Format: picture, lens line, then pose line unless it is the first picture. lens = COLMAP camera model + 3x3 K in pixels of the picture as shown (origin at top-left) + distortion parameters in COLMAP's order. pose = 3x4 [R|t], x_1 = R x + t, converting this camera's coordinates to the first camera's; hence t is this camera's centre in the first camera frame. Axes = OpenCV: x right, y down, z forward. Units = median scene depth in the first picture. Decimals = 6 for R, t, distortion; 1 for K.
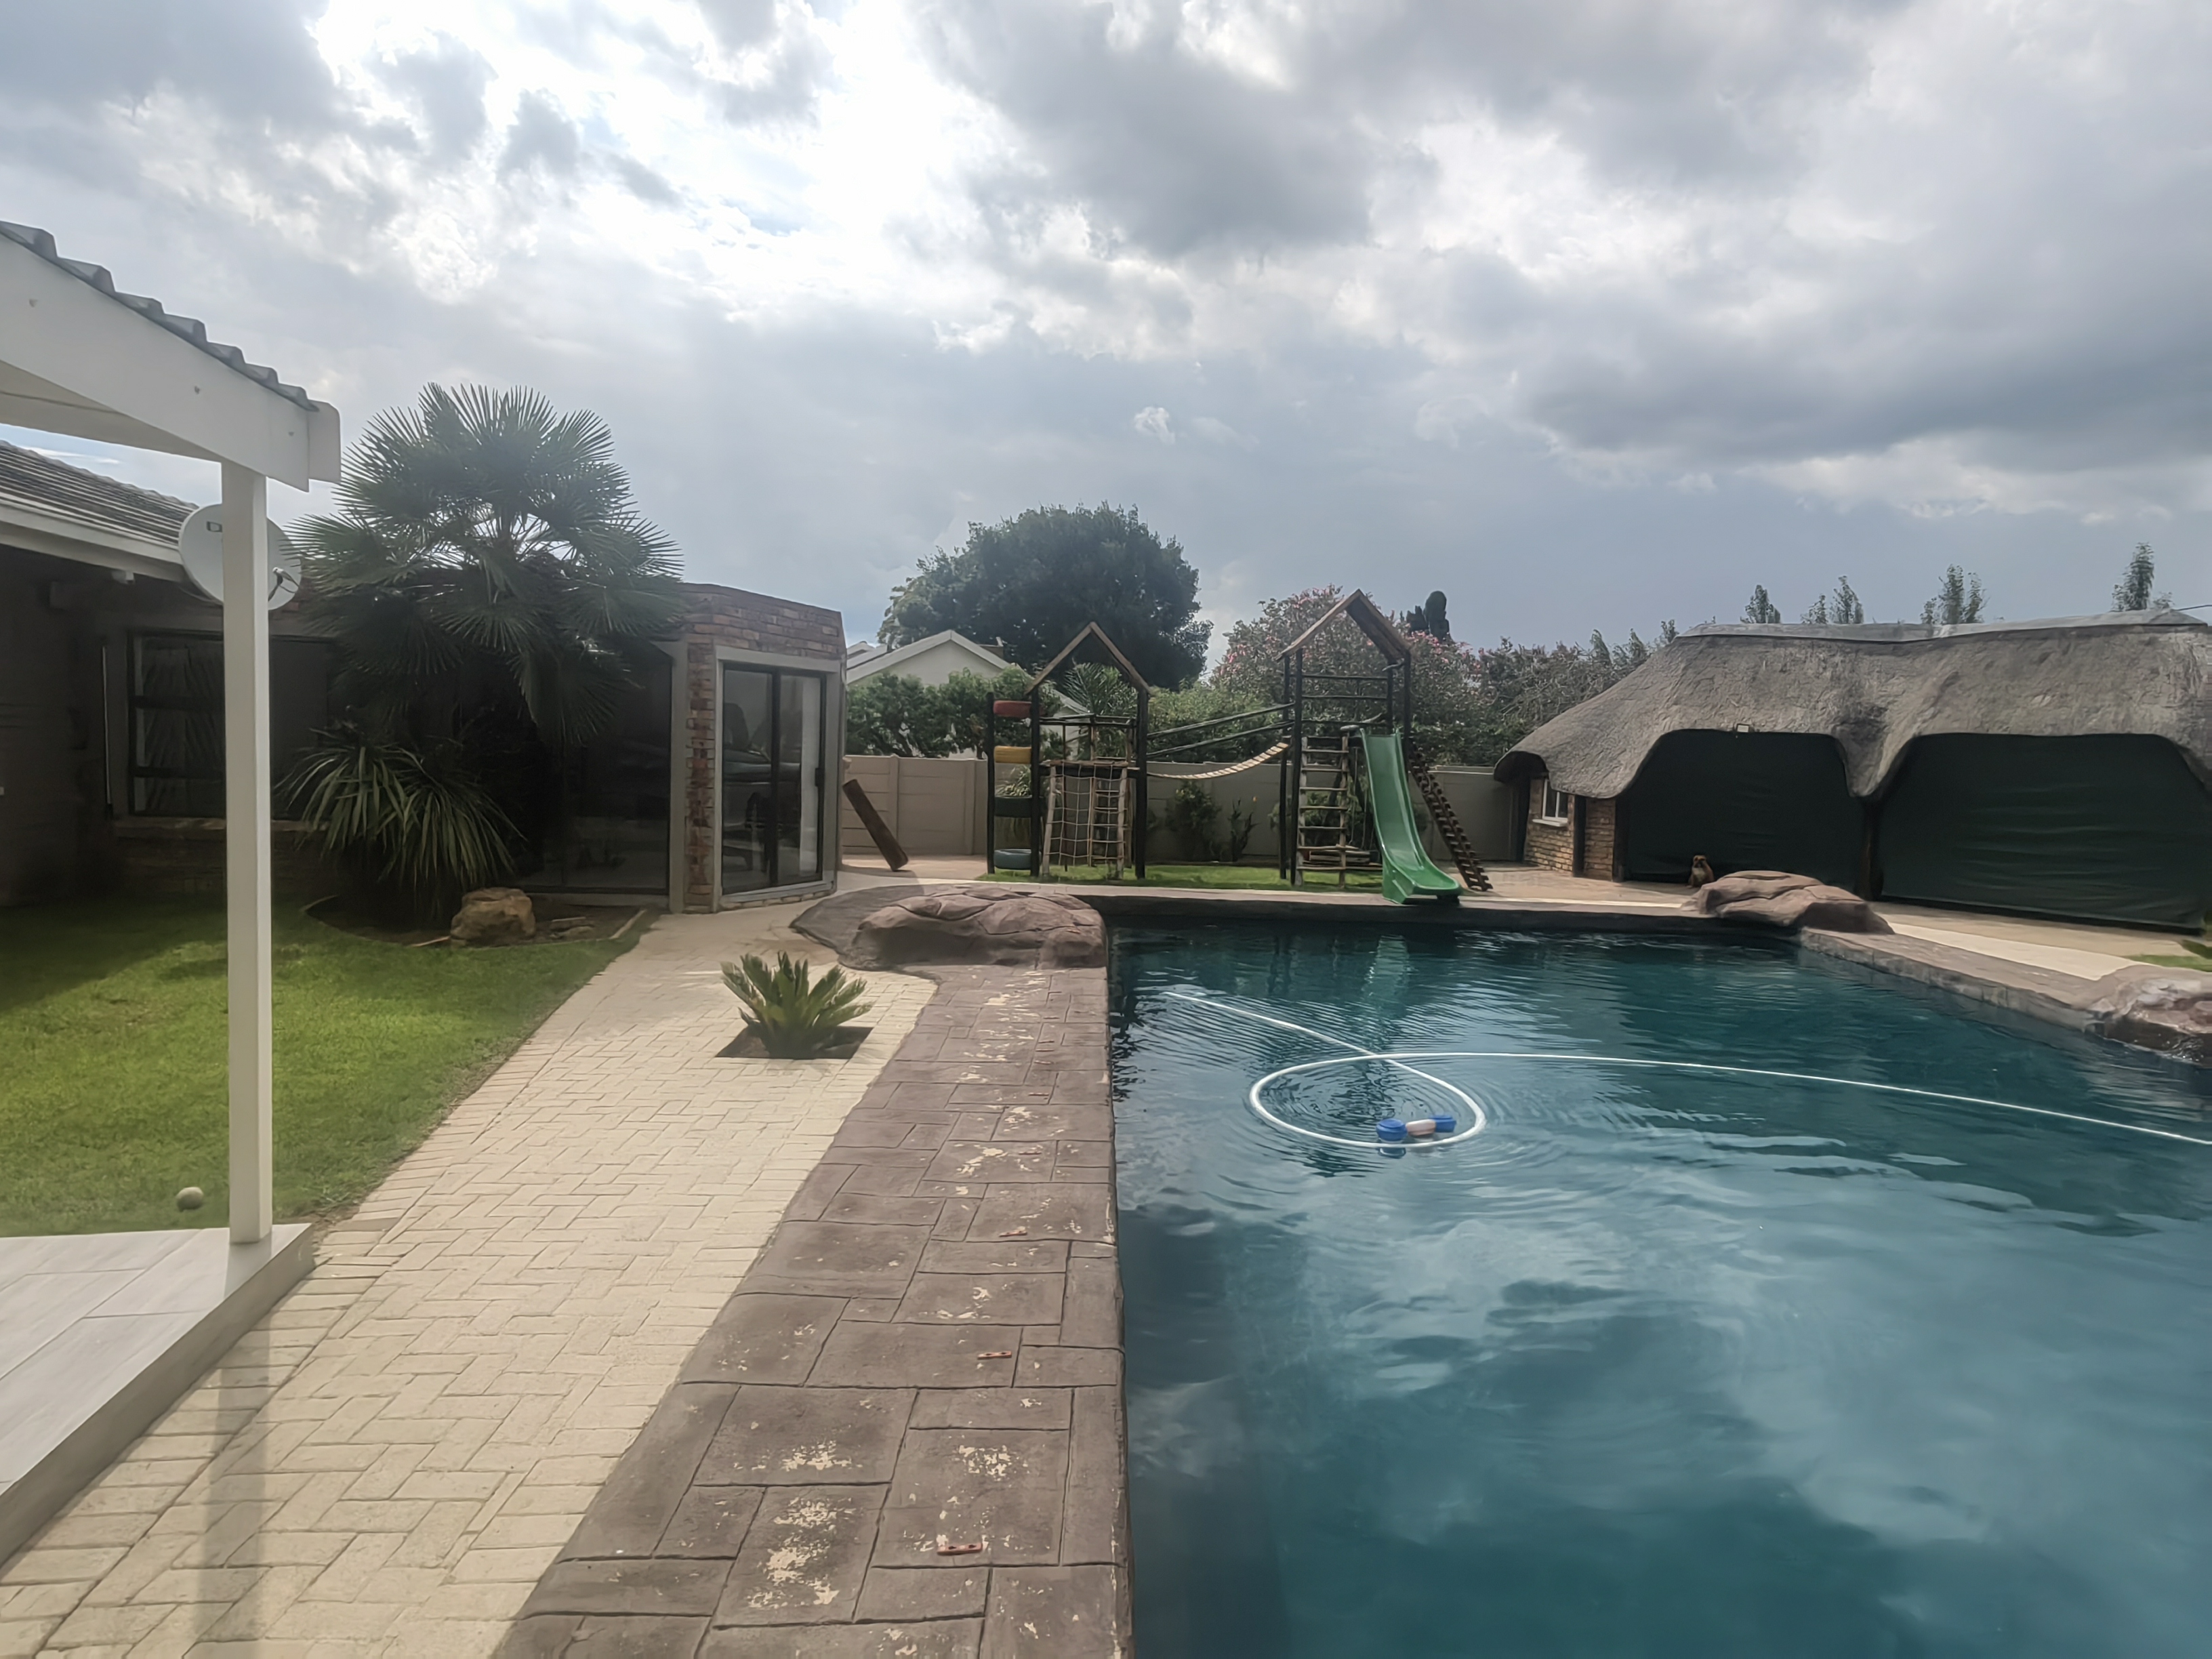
lens RADIAL K [[1199.9, 0, 1104.2], [0, 1199.9, 813.2], [0, 0, 1]] dist [0.016241, 0.000449]
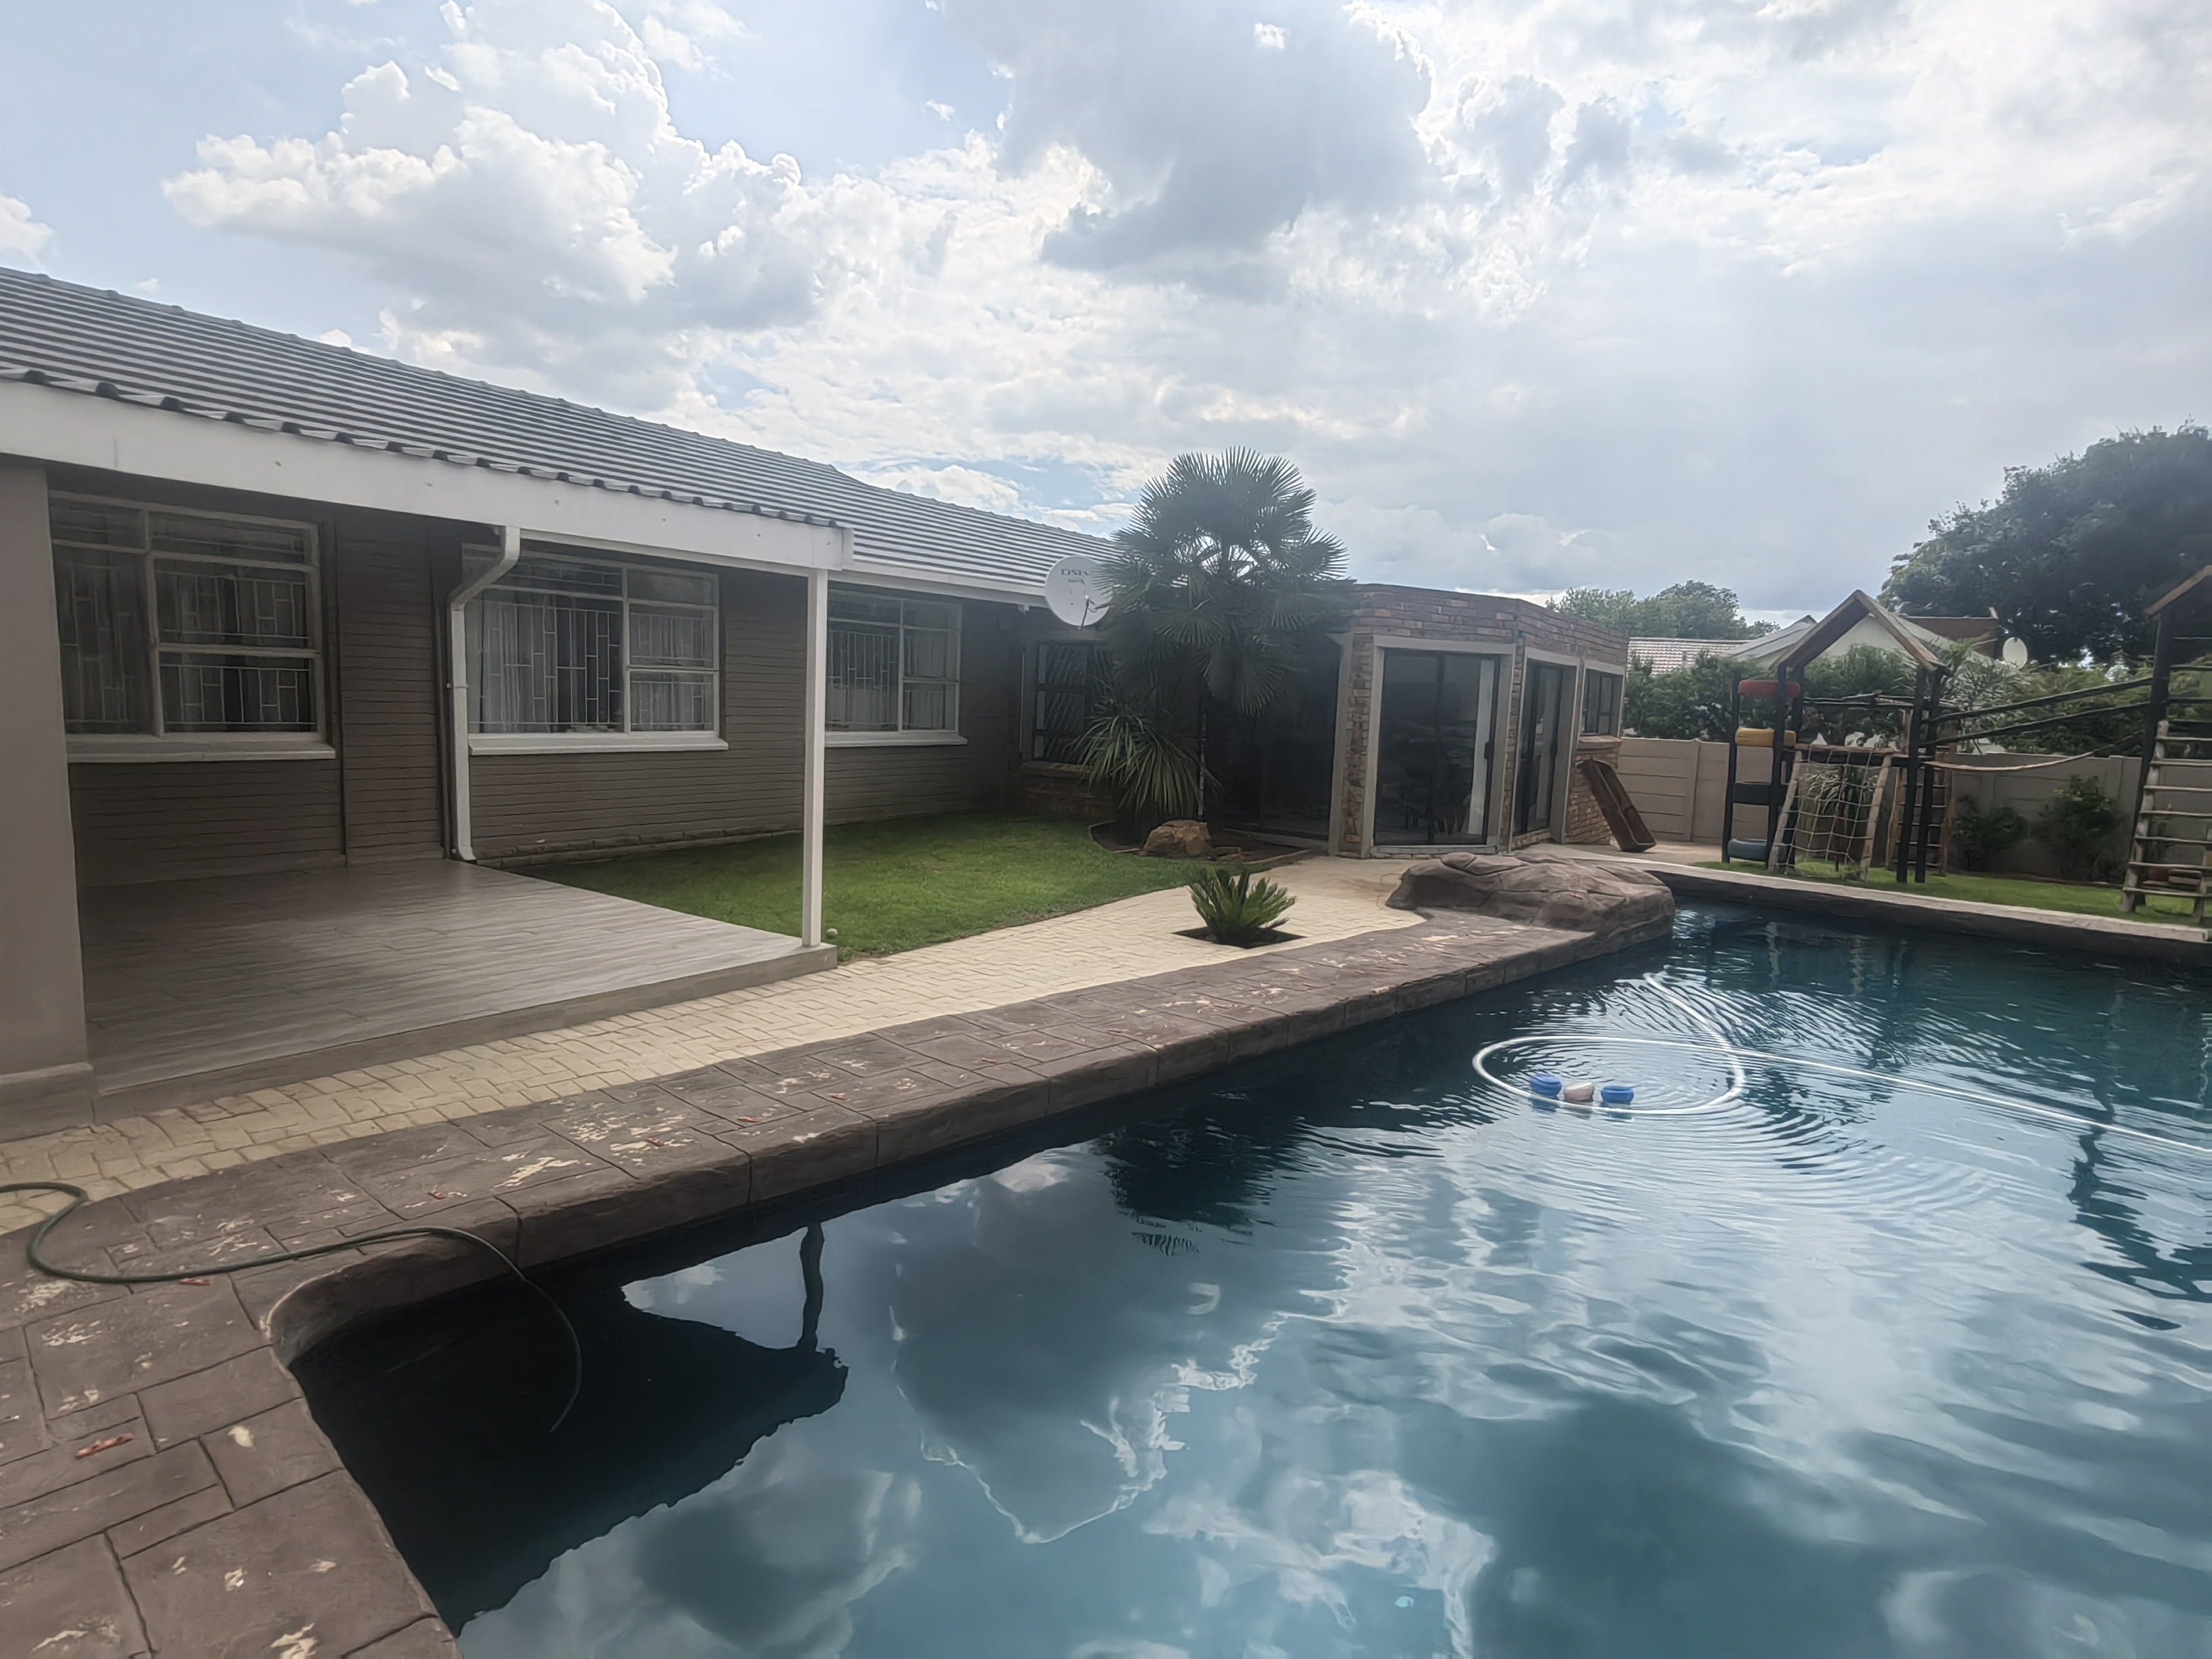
lens RADIAL K [[1179.8, 0, 1106.0], [0, 1179.8, 829.5], [0, 0, 1]] dist [0.000146, 0.000371]
pose [[0.701446, 0.073749, -0.708897, 0.330713], [-0.057523, 0.997245, 0.046829, 0.013163], [0.710398, 0.007929, 0.703756, -0.009766]]
